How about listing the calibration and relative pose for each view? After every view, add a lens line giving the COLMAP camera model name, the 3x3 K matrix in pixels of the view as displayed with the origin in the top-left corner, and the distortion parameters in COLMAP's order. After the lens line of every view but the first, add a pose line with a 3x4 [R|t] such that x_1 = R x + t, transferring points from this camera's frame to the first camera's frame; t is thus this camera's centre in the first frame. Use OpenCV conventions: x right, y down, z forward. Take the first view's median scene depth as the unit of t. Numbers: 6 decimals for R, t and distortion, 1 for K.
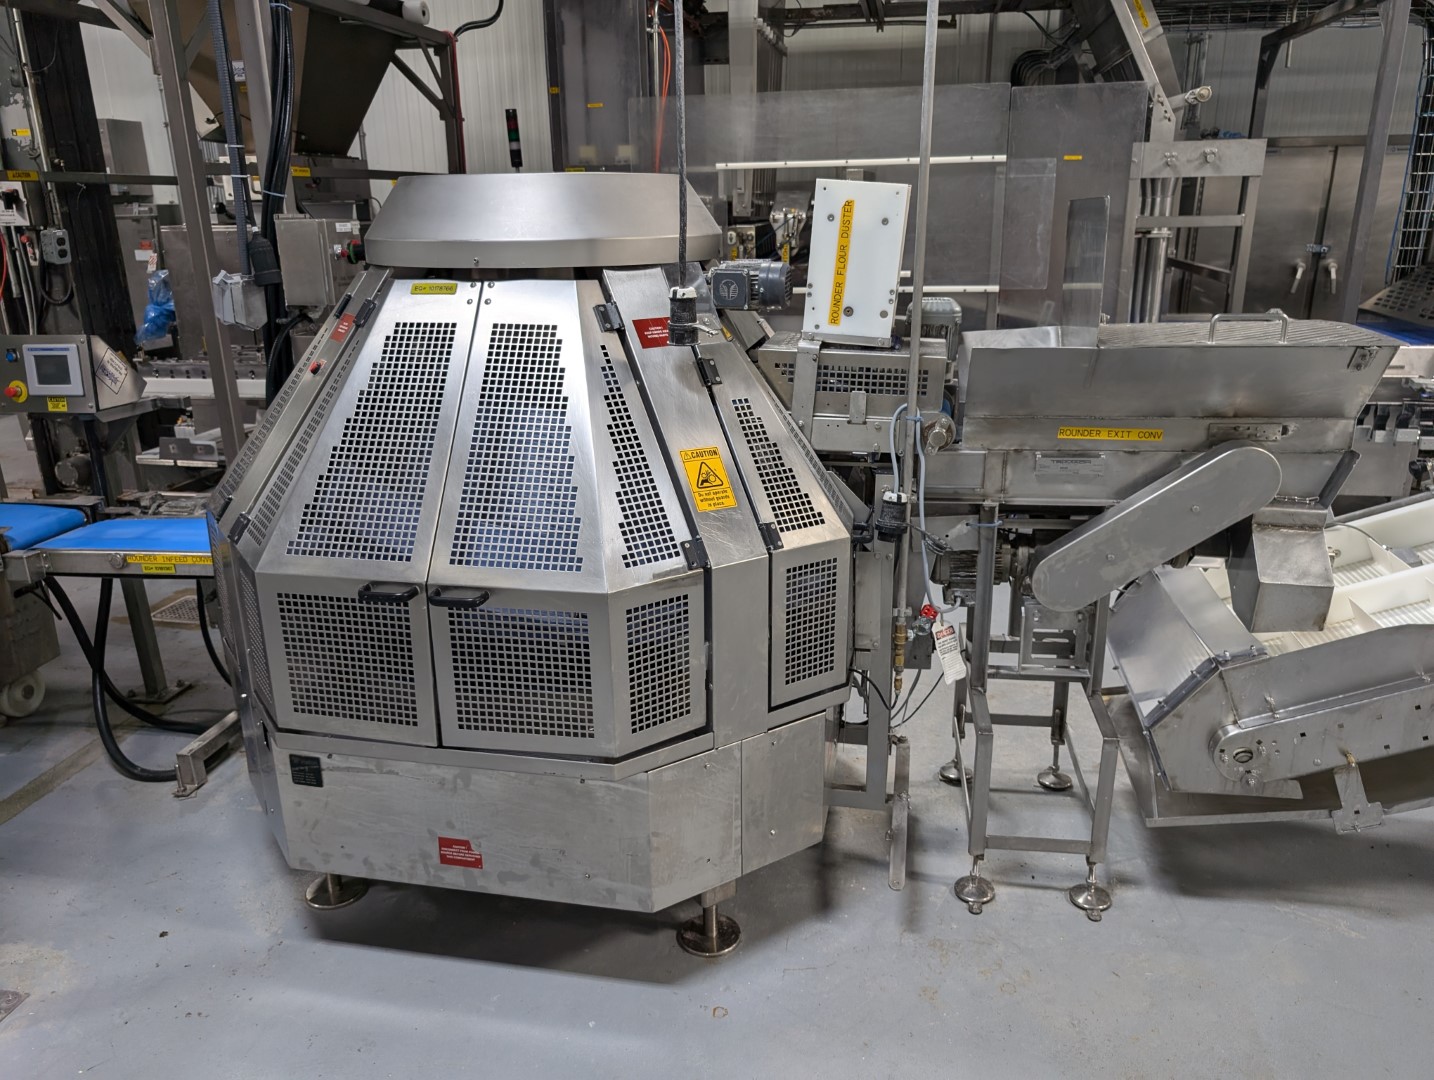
lens RADIAL K [[1032.4, 0, 711.1], [0, 1032.4, 536.6], [0, 0, 1]] dist [0.006967, -0.002462]
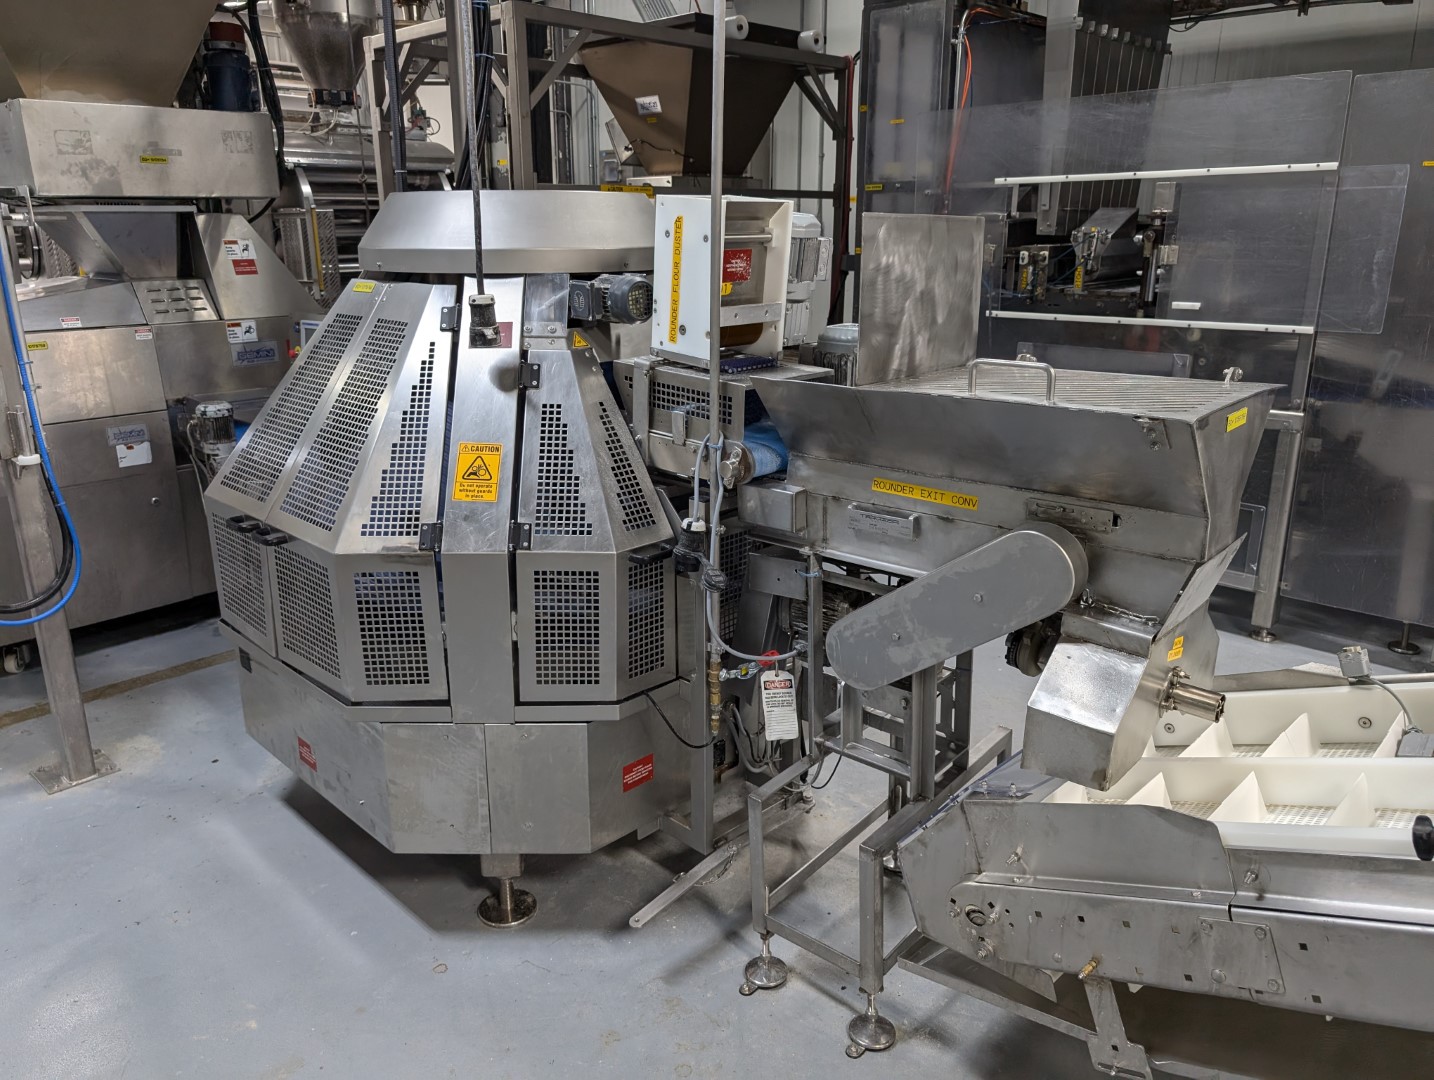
lens RADIAL K [[1032.4, 0, 705.1], [0, 1032.4, 528.5], [0, 0, 1]] dist [0.006967, -0.002462]
pose [[0.832518, 0.165248, -0.528779, 0.653841], [-0.176679, 0.983833, 0.029290, -0.061091], [0.525070, 0.069040, 0.848254, 0.183892]]
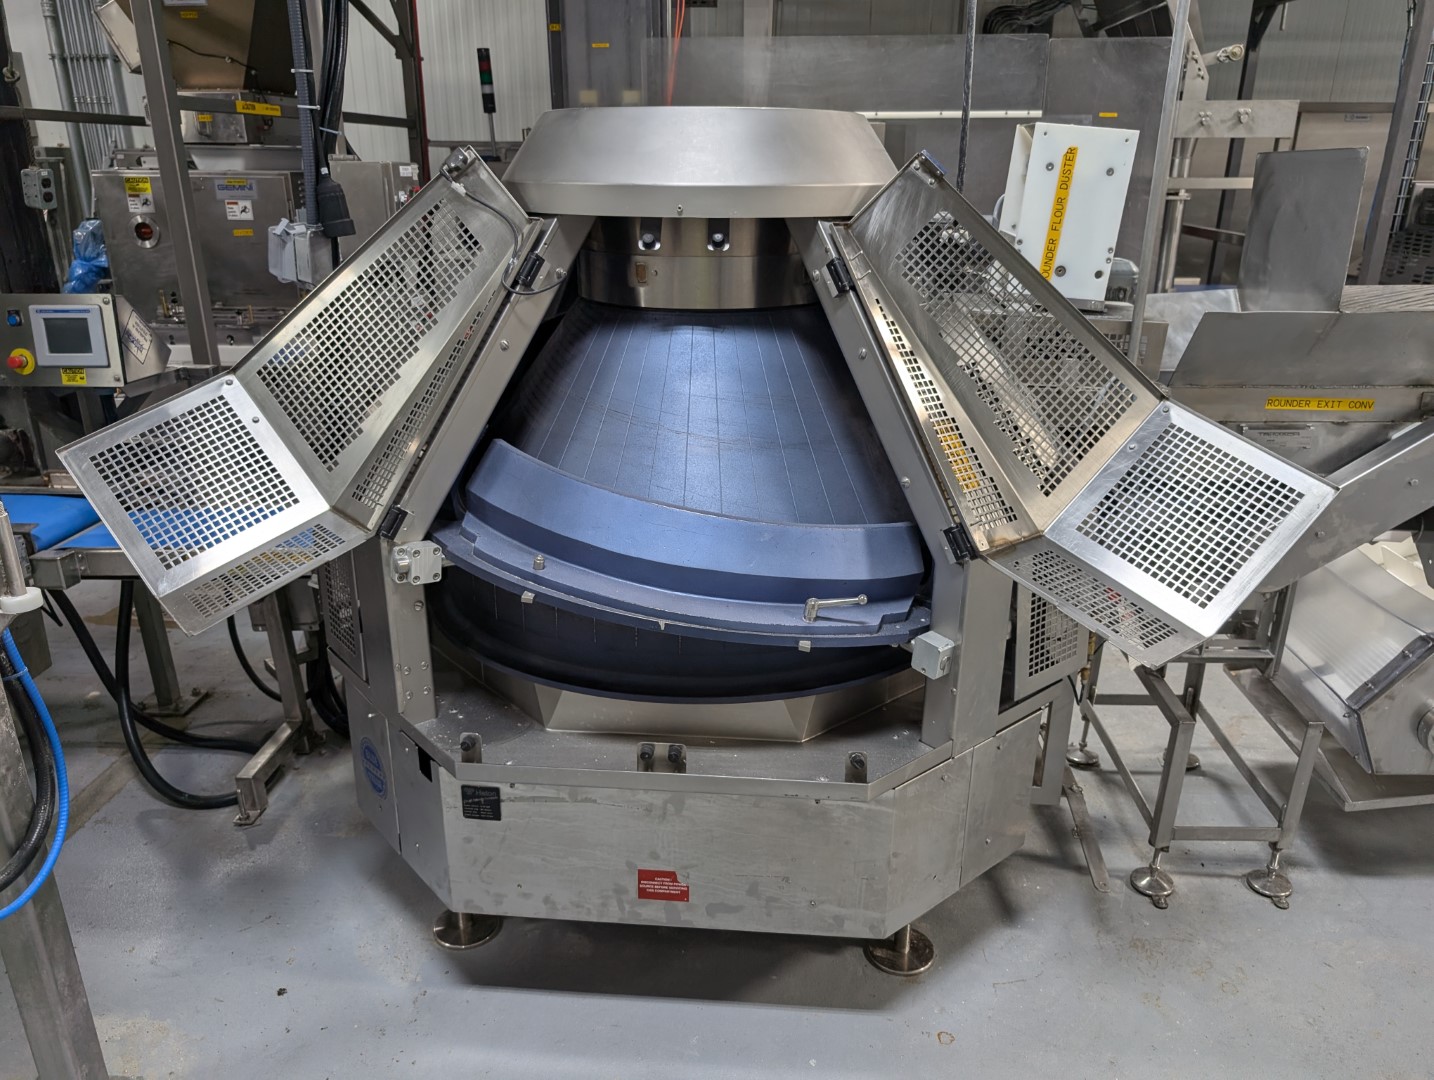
lens RADIAL K [[1032.4, 0, 713.9], [0, 1032.4, 545.3], [0, 0, 1]] dist [0.006967, -0.002462]
pose [[0.992922, -0.023858, 0.116343, -0.264184], [0.018905, 0.998875, 0.043491, -0.020756], [-0.117250, -0.040983, 0.992256, 0.113727]]
